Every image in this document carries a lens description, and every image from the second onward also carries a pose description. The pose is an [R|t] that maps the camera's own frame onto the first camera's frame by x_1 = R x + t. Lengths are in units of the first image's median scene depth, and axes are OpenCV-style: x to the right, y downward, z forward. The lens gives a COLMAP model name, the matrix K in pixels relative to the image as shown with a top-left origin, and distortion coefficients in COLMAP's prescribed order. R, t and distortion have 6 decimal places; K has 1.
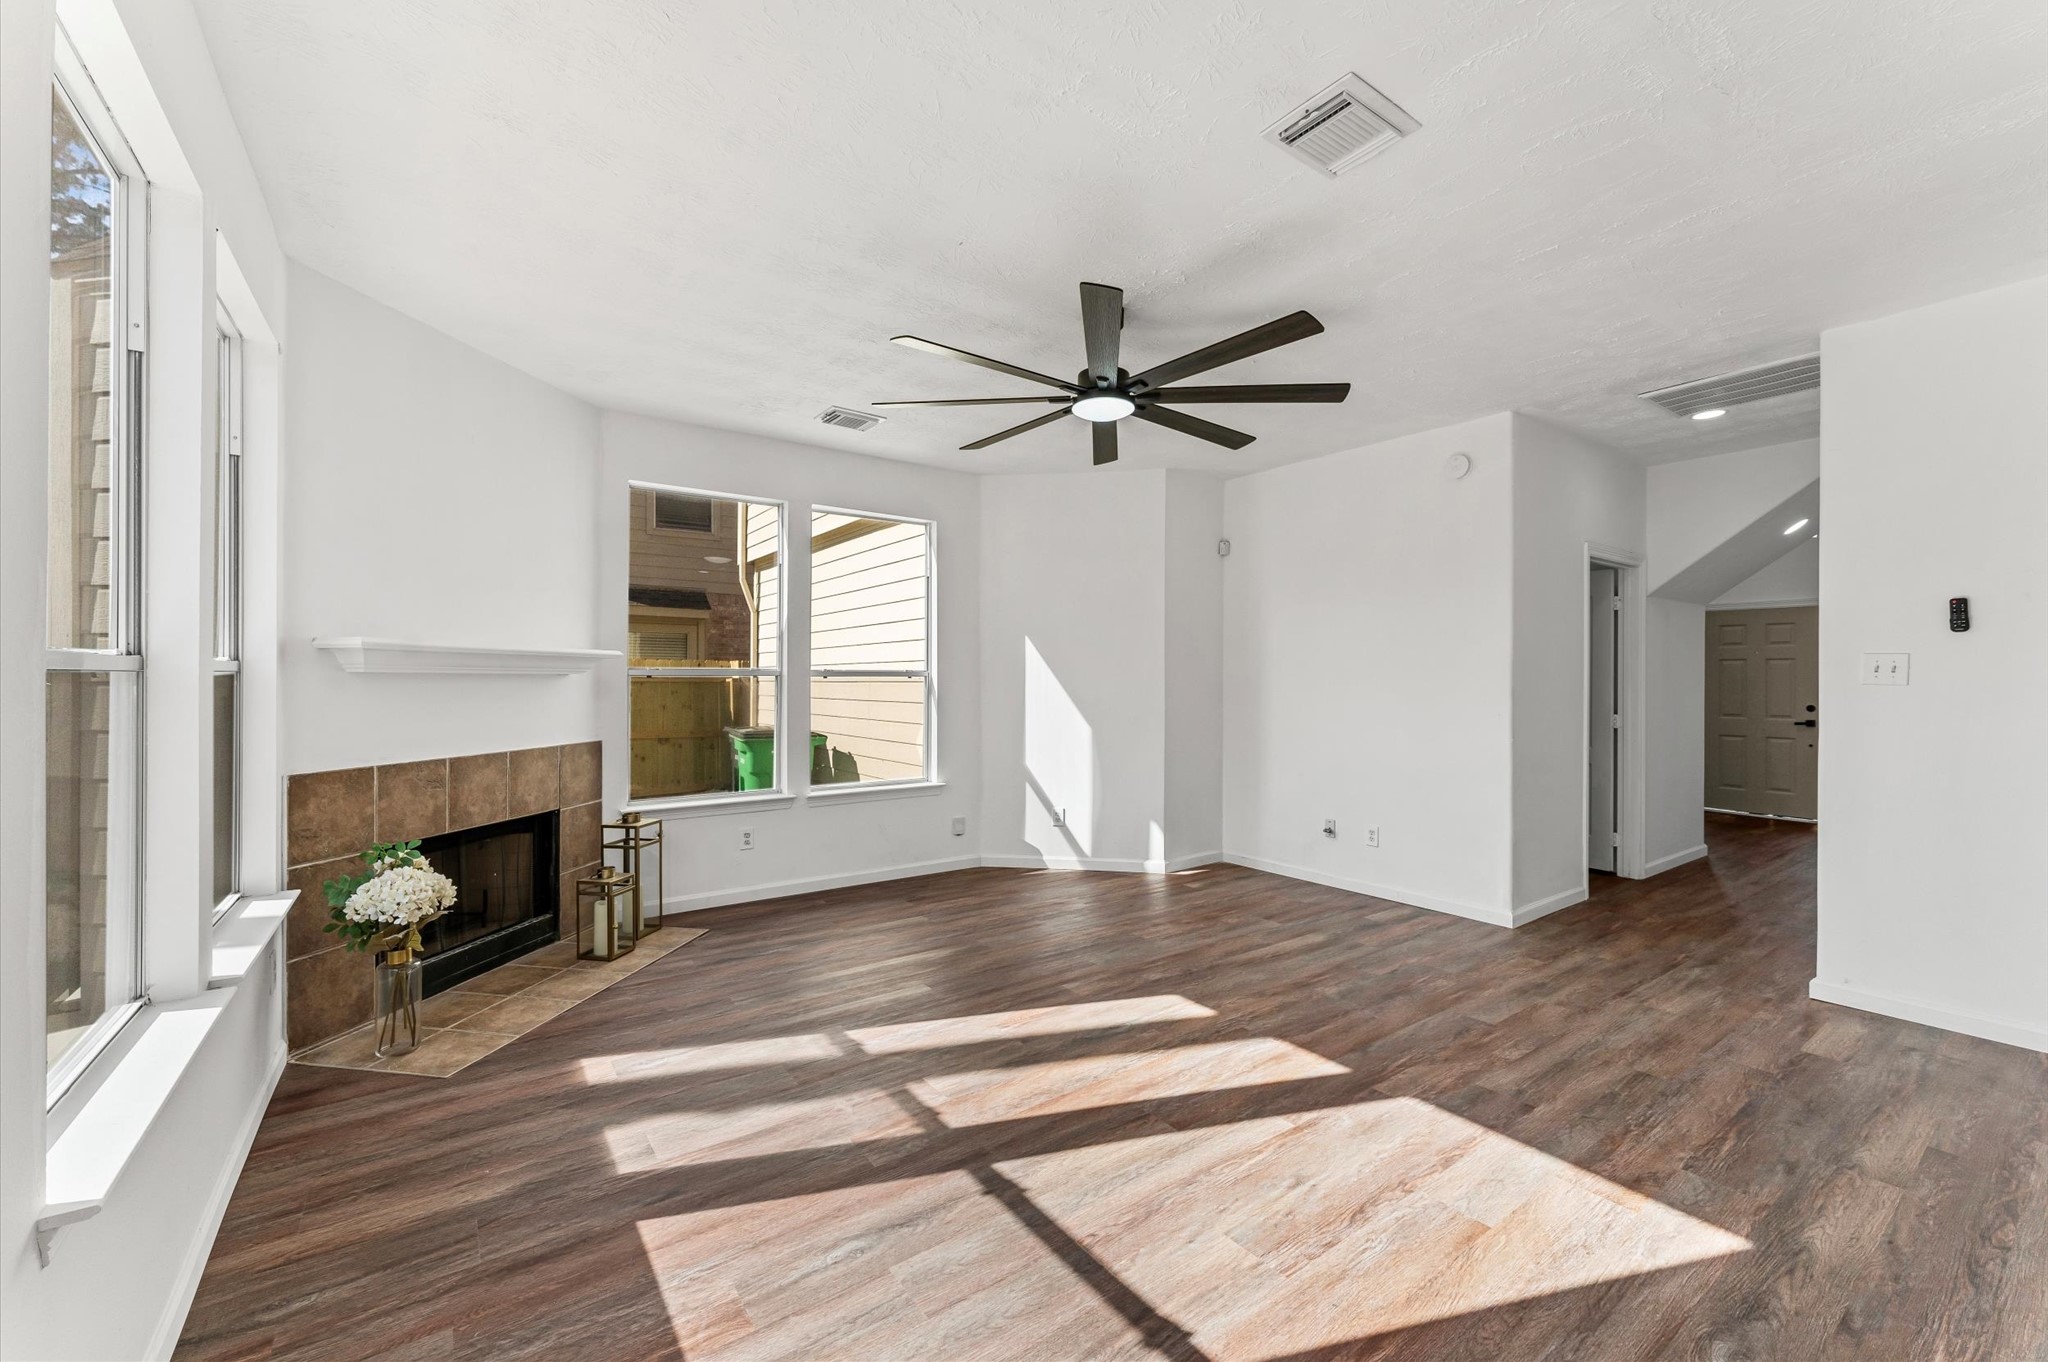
lens RADIAL K [[820.5, 0, 1016.5], [0, 820.5, 681.8], [0, 0, 1]] dist [-0.001903, -0.000767]
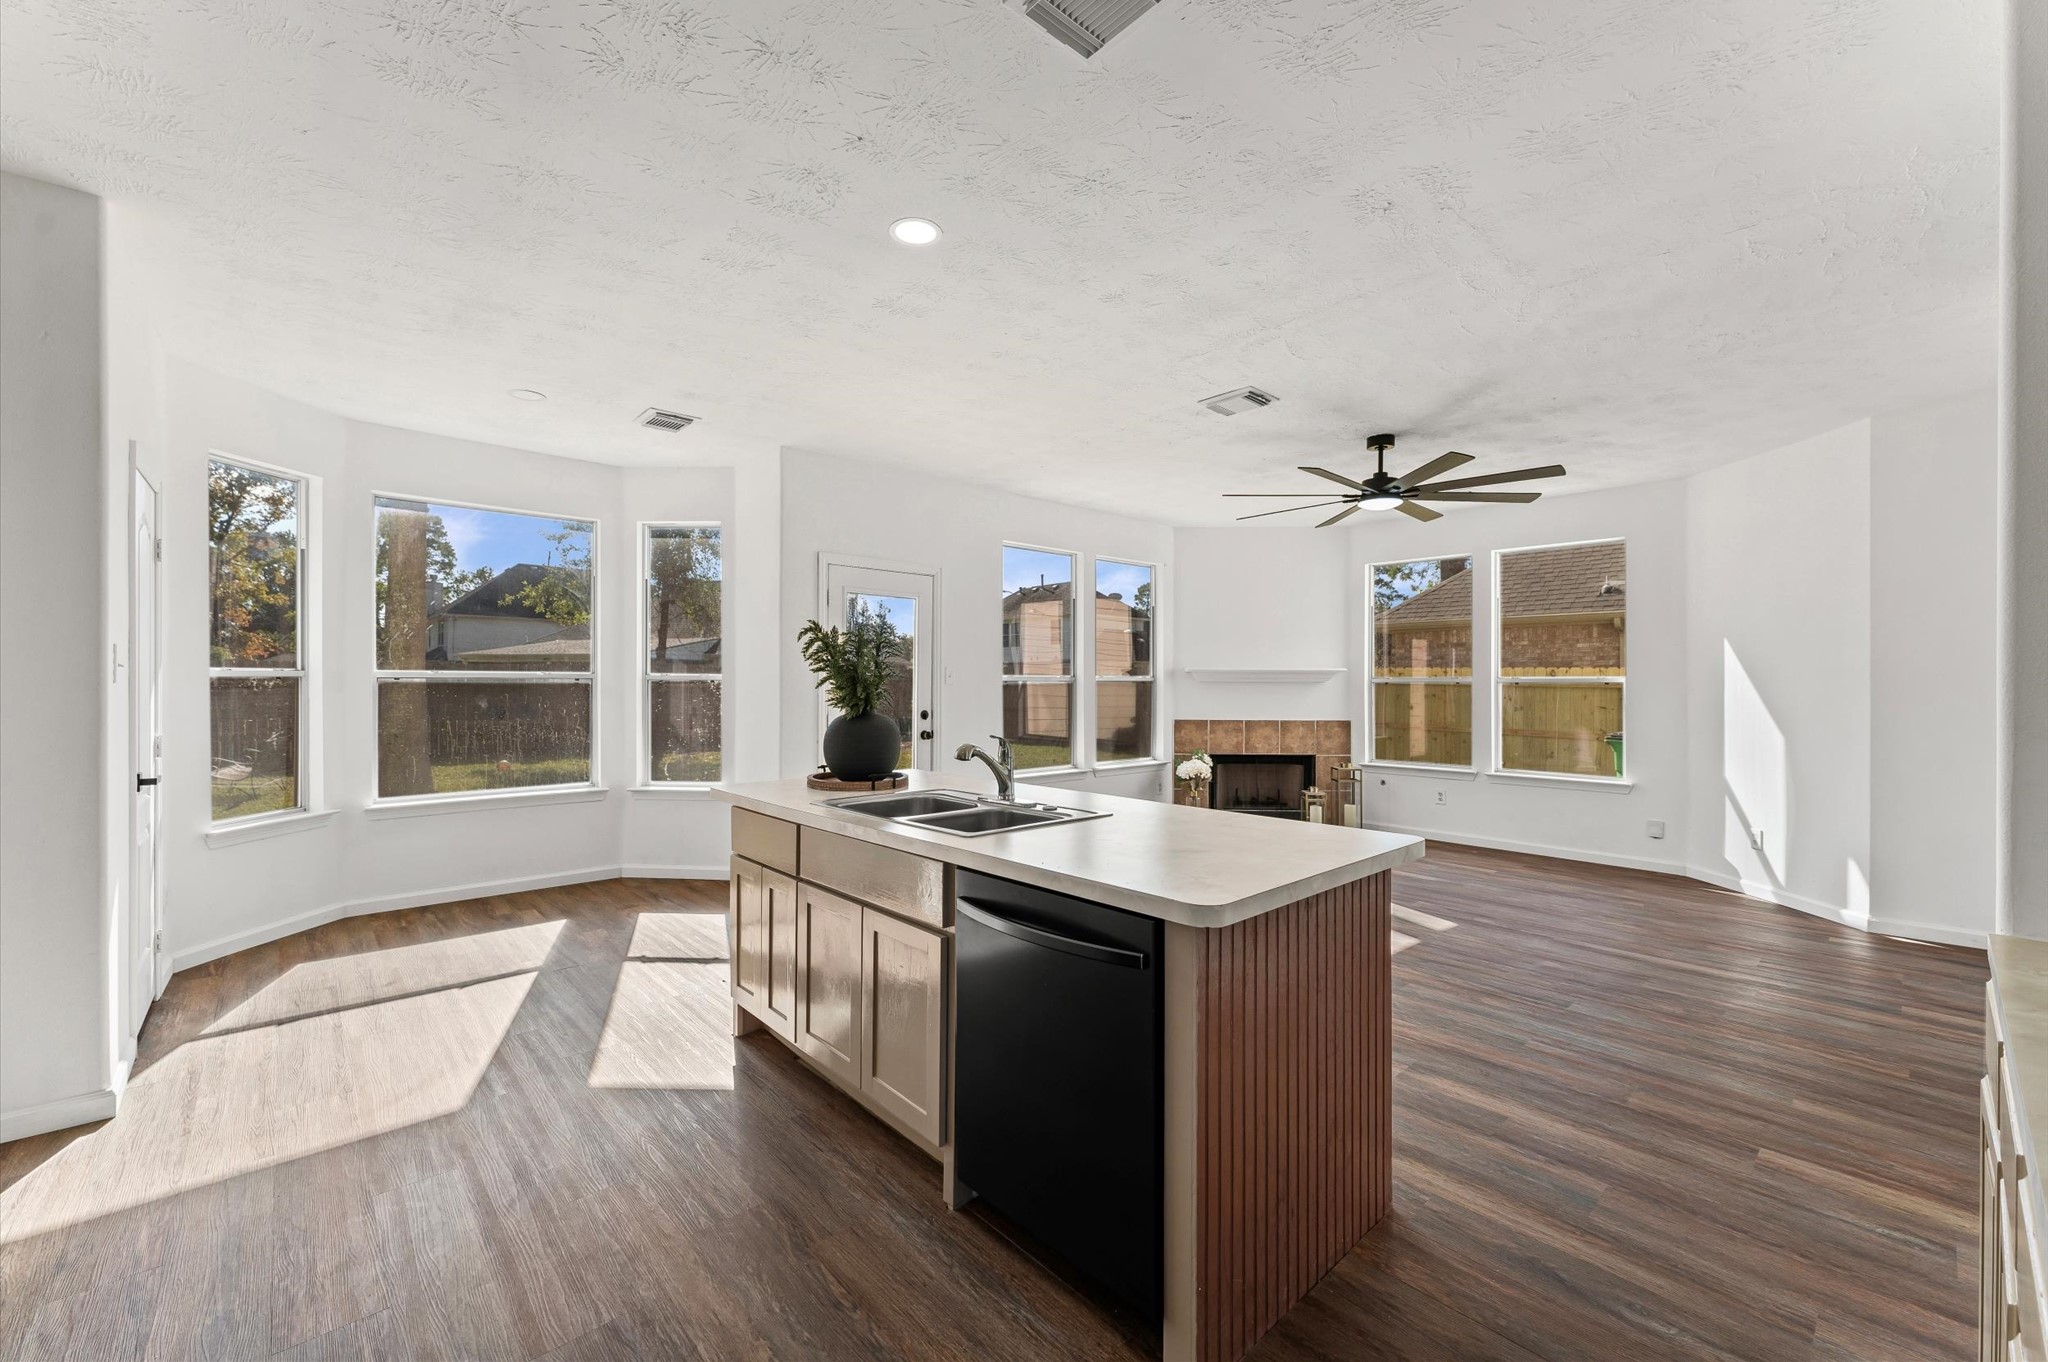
lens RADIAL K [[820.5, 0, 1012.9], [0, 820.5, 679.3], [0, 0, 1]] dist [-0.001903, -0.000767]
pose [[0.112113, -0.002143, -0.993693, 1.160779], [-0.005722, 0.999980, -0.002802, -0.005090], [0.993679, 0.006001, 0.112098, 0.115964]]
